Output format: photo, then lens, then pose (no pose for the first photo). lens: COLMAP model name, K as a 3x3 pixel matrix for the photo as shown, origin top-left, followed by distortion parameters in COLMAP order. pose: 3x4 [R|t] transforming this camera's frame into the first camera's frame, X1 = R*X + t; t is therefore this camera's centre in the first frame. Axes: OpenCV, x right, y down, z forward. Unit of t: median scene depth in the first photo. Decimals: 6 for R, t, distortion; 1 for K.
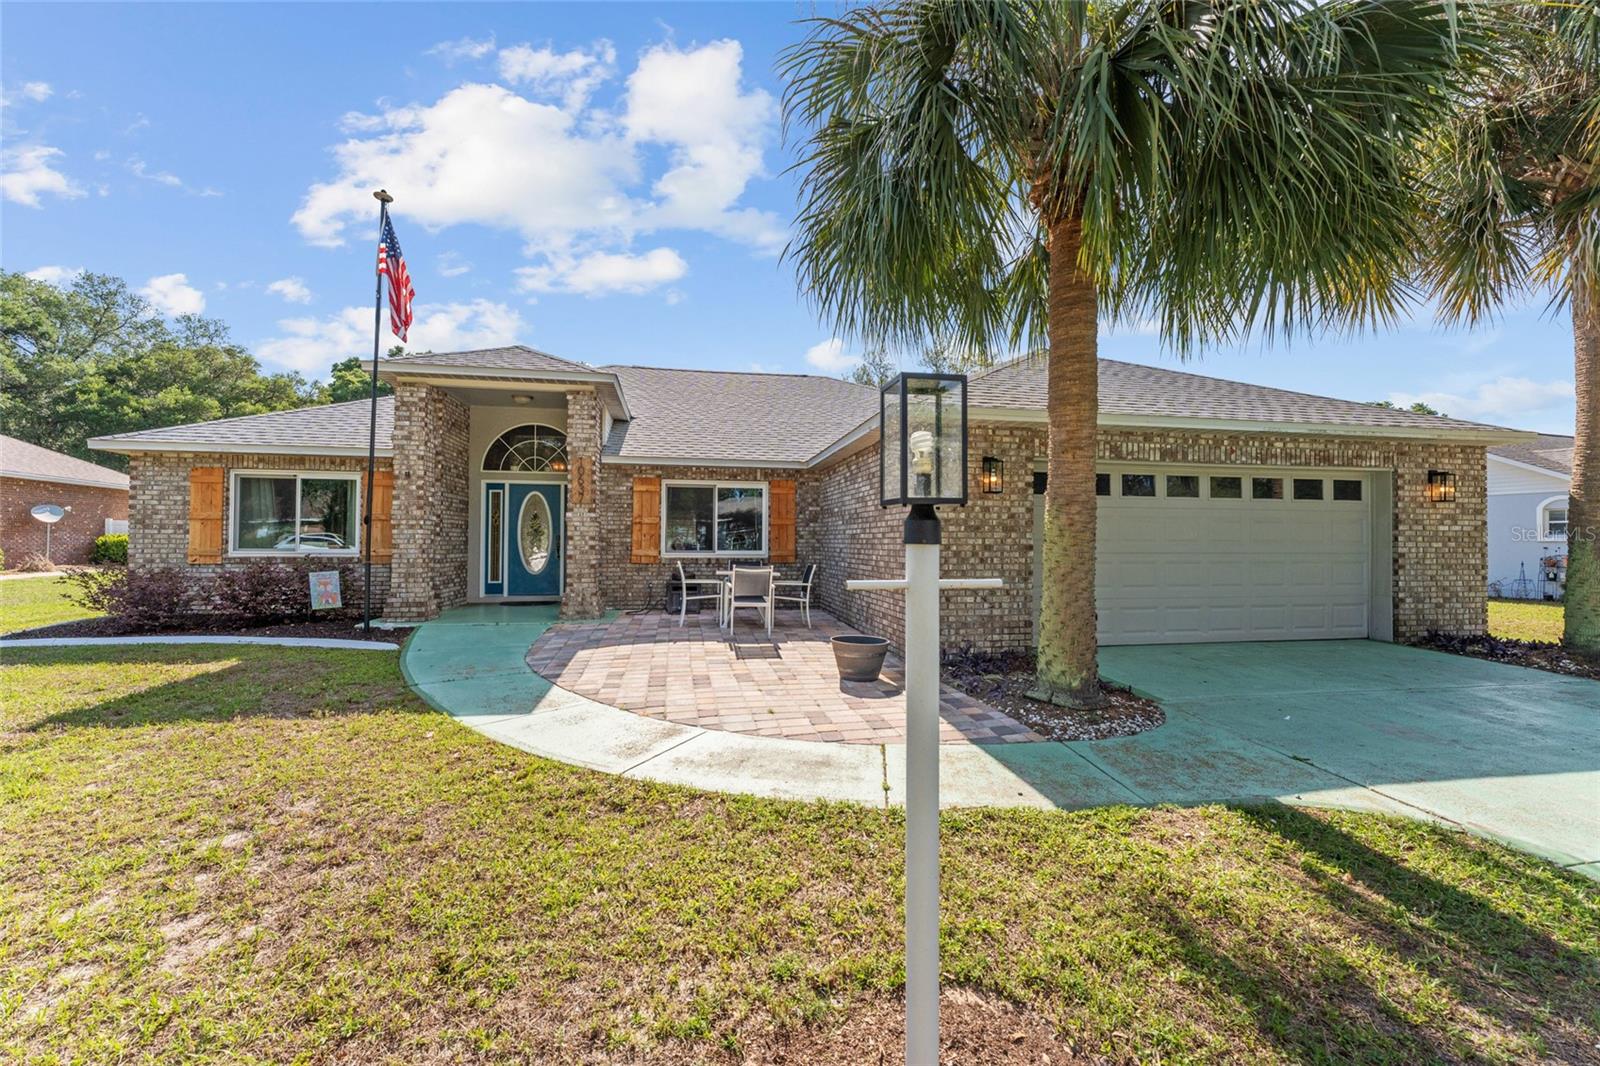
lens RADIAL K [[641.2, 0, 806.1], [0, 641.2, 533.3], [0, 0, 1]] dist [-0.001532, -0.000583]
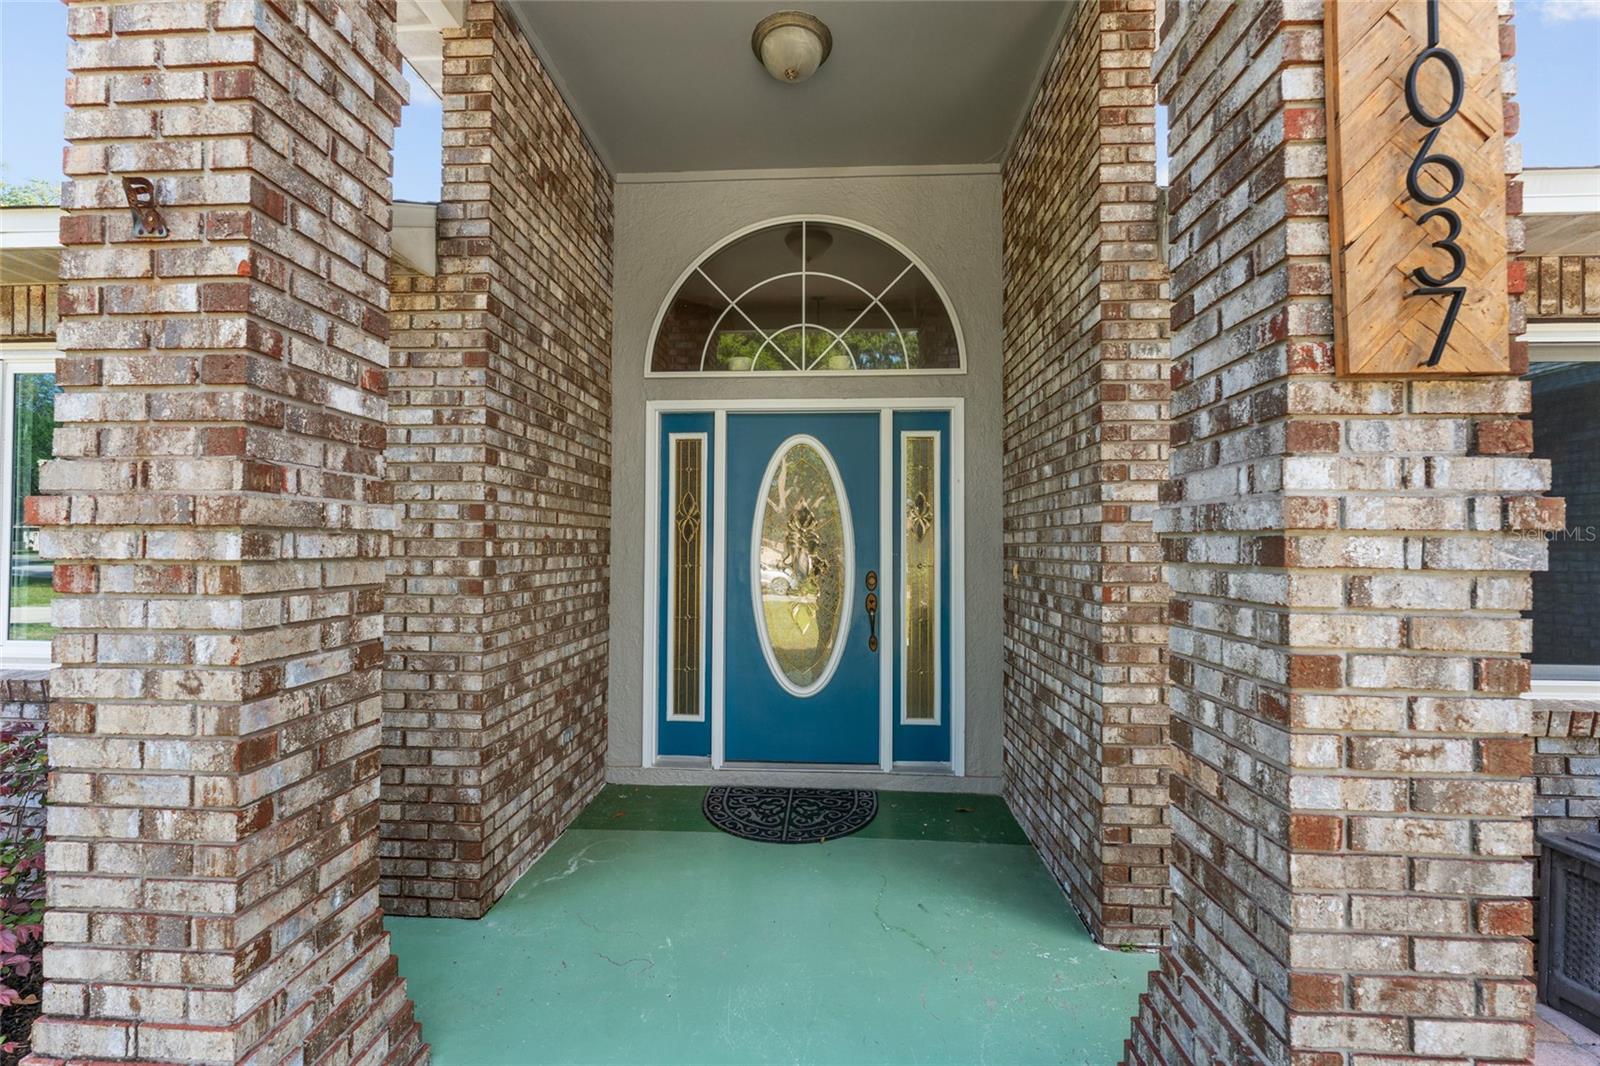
lens RADIAL K [[641.2, 0, 806.1], [0, 641.2, 532.0], [0, 0, 1]] dist [-0.001532, -0.000583]
pose [[0.971114, -0.005298, -0.238556, -0.426884], [0.003483, 0.999962, -0.008029, -0.017907], [0.238590, 0.006966, 0.971096, 0.854941]]
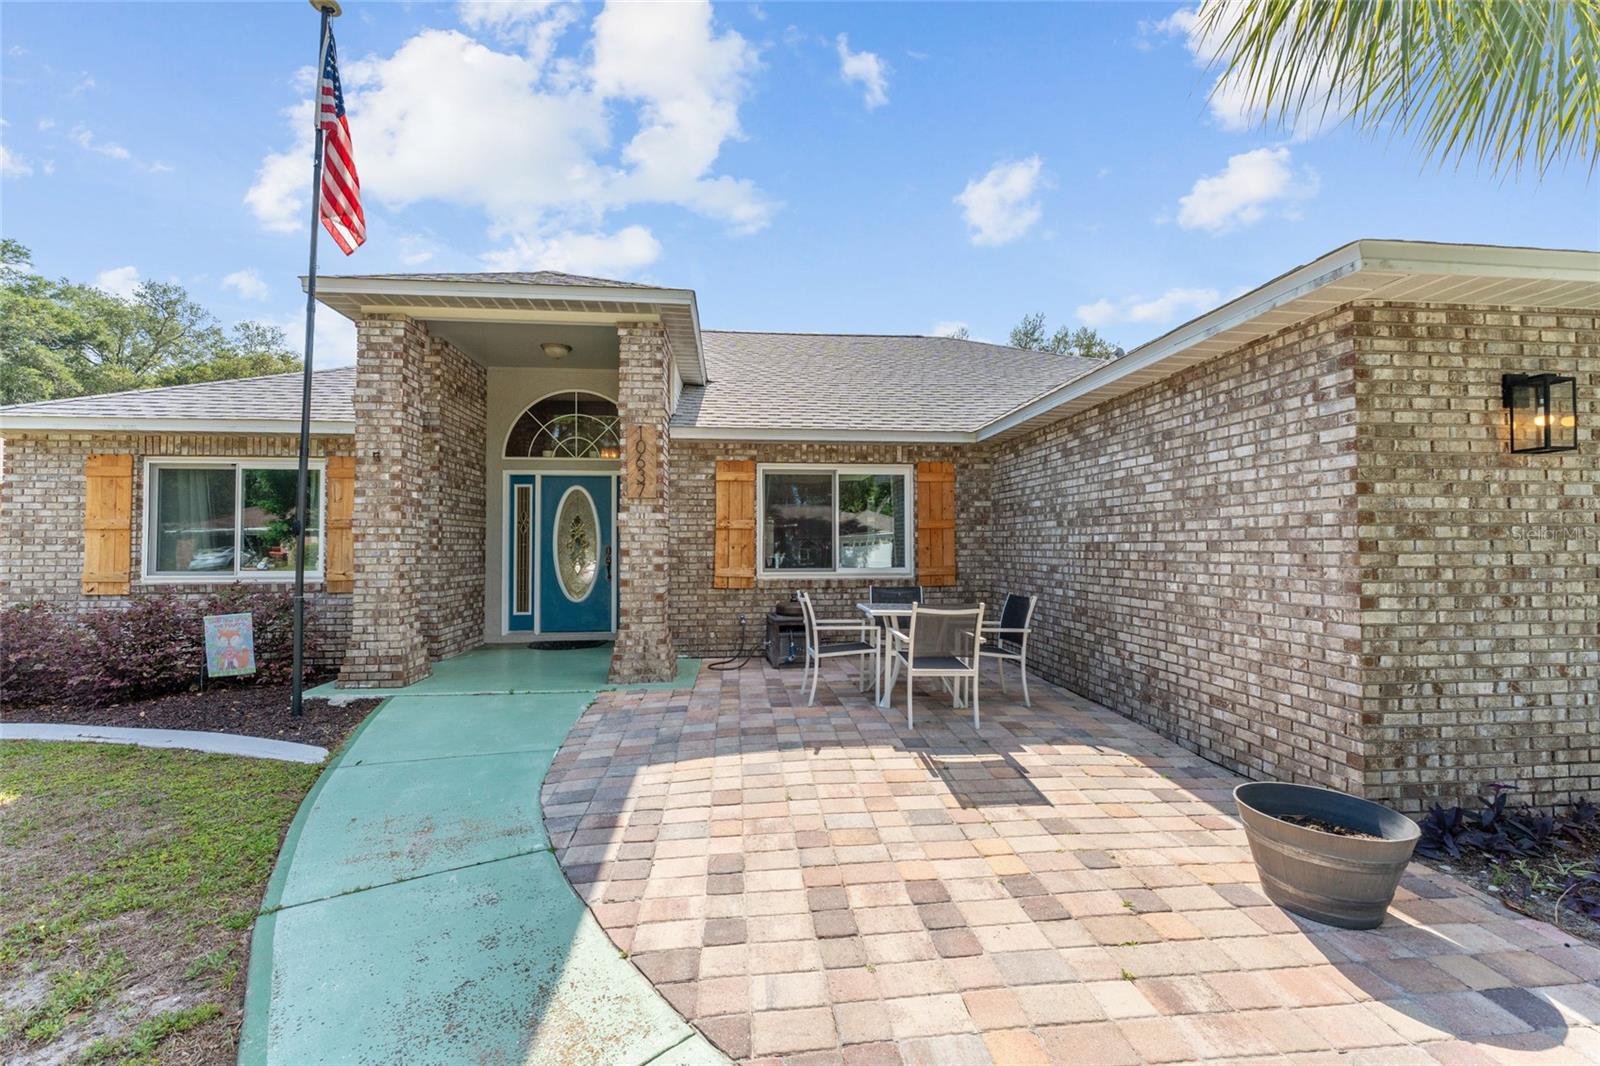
lens RADIAL K [[641.2, 0, 802.7], [0, 641.2, 530.3], [0, 0, 1]] dist [-0.001532, -0.000583]
pose [[0.996590, -0.010852, -0.081796, -0.138807], [0.009941, 0.999884, -0.011536, -0.005915], [0.081911, 0.010683, 0.996582, 0.378190]]
